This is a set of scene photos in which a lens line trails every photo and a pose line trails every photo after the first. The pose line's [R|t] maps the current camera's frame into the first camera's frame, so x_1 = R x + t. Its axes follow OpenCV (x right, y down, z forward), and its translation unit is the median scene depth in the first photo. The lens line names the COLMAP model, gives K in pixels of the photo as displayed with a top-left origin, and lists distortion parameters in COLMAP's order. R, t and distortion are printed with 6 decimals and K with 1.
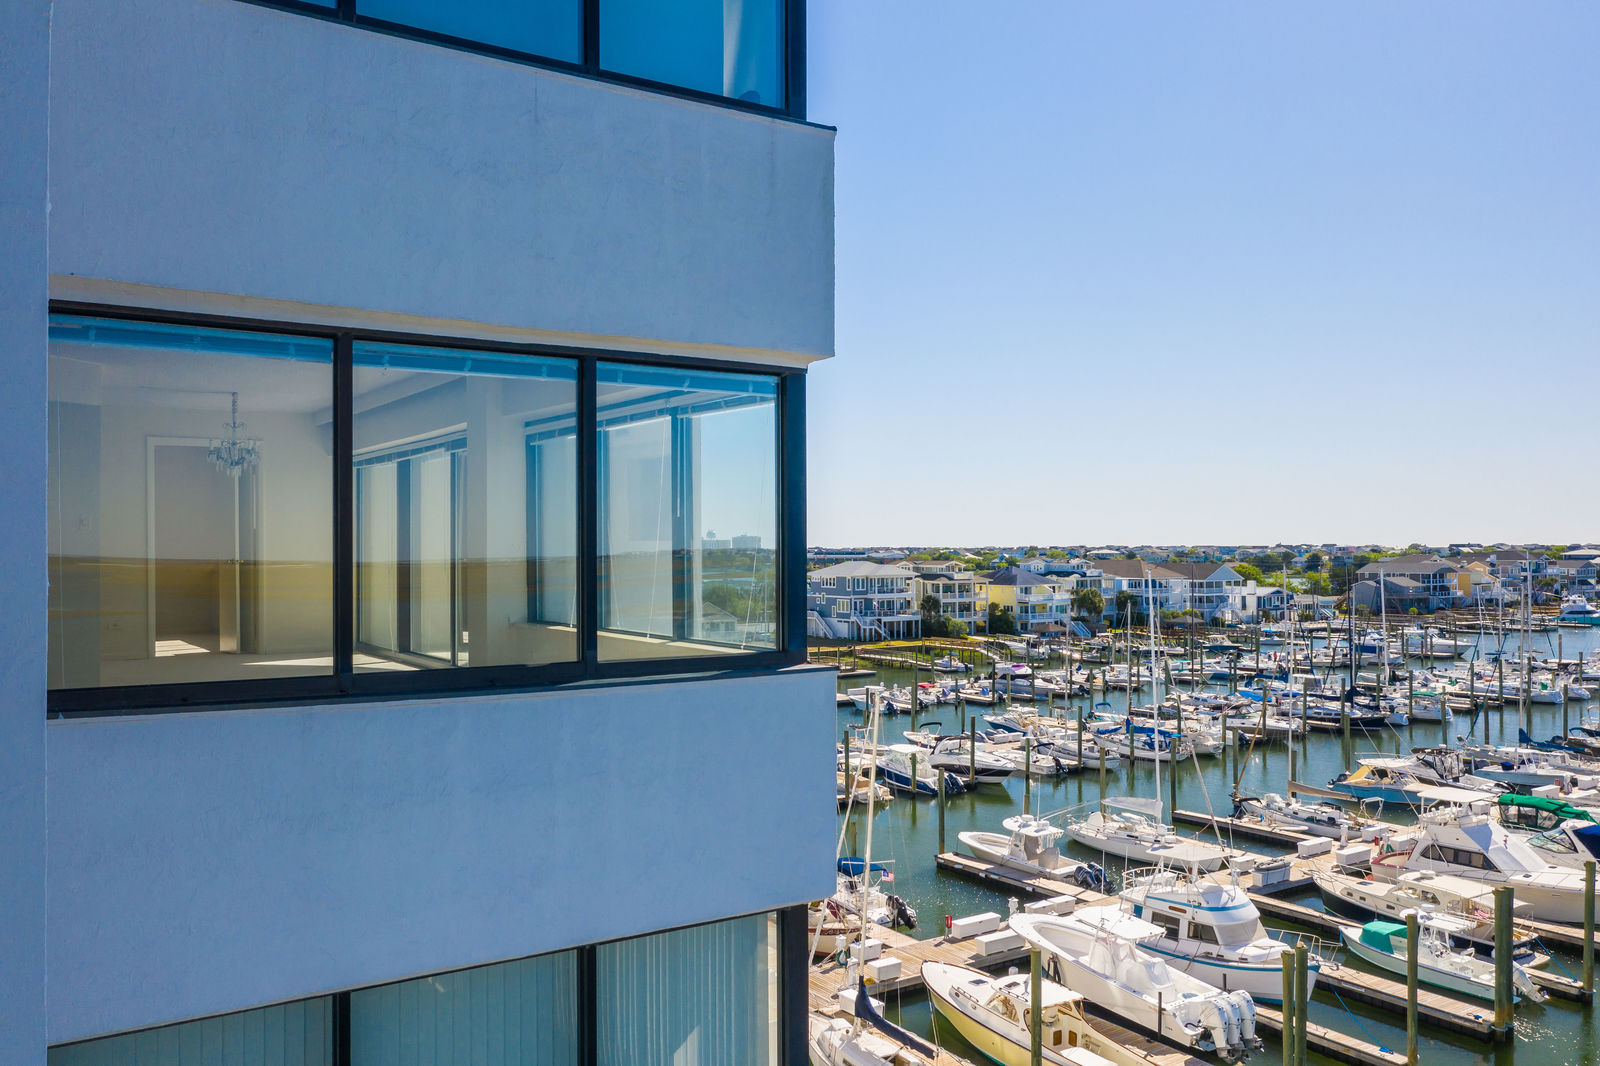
lens RADIAL K [[1260.5, 0, 789.3], [0, 1260.5, 542.2], [0, 0, 1]] dist [0.002240, -0.011319]
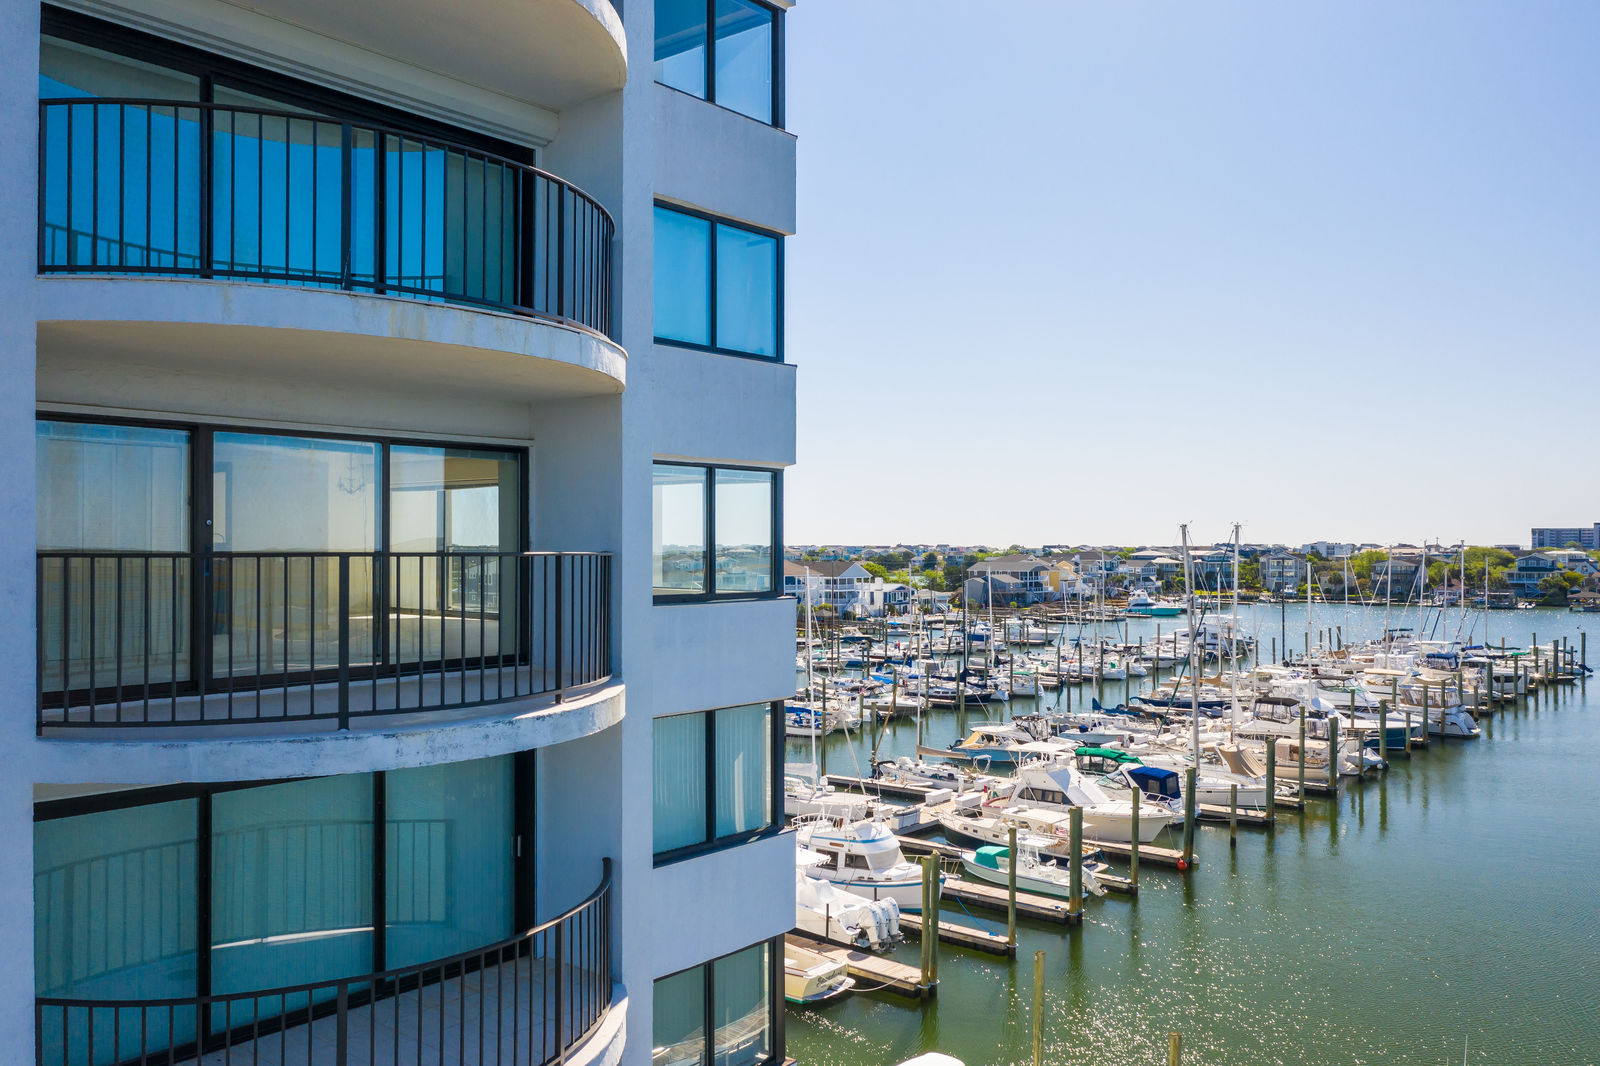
lens RADIAL K [[1268.4, 0, 800.0], [0, 1268.4, 533.0], [0, 0, 1]] dist [-0.007285, 0.000195]
pose [[0.957366, 0.010855, 0.288673, -0.057384], [-0.009302, 0.999934, -0.006748, -0.000501], [-0.288727, 0.003775, 0.957404, -0.113199]]
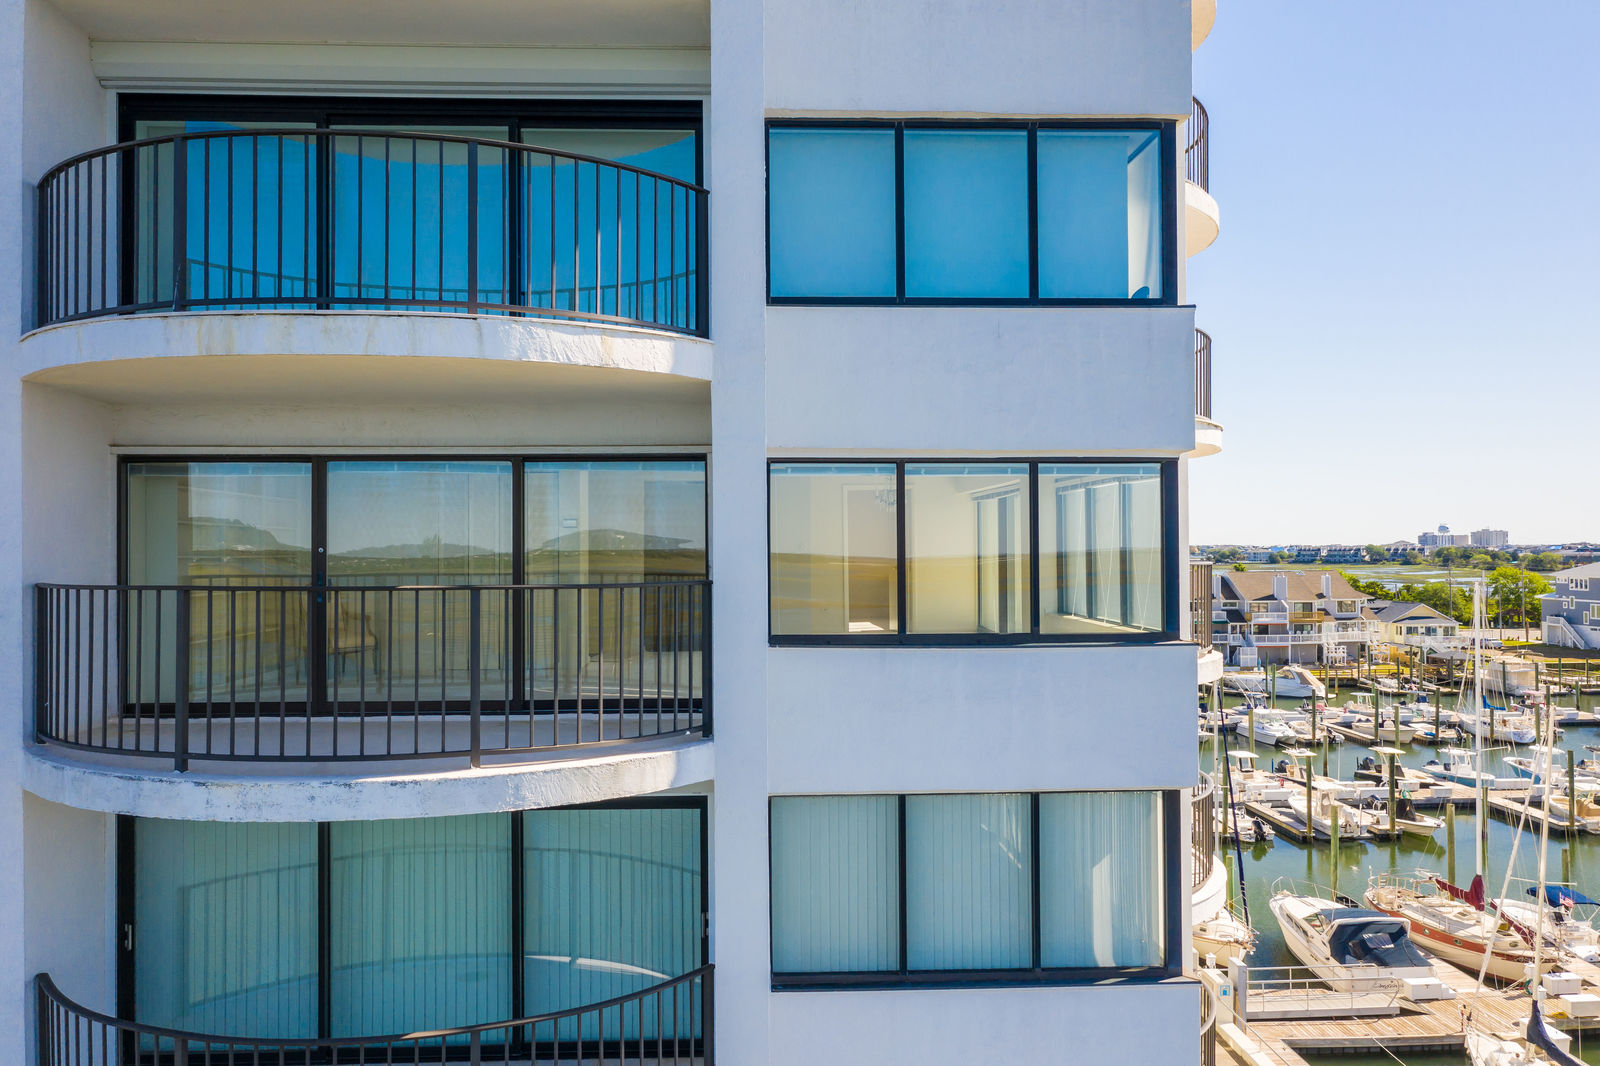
lens RADIAL K [[1268.4, 0, 800.0], [0, 1268.4, 533.0], [0, 0, 1]] dist [-0.007285, 0.000195]
pose [[0.859372, -0.002468, -0.511345, 0.038728], [0.001014, 0.999995, -0.003122, -0.003373], [0.511350, 0.002165, 0.859370, -0.058428]]
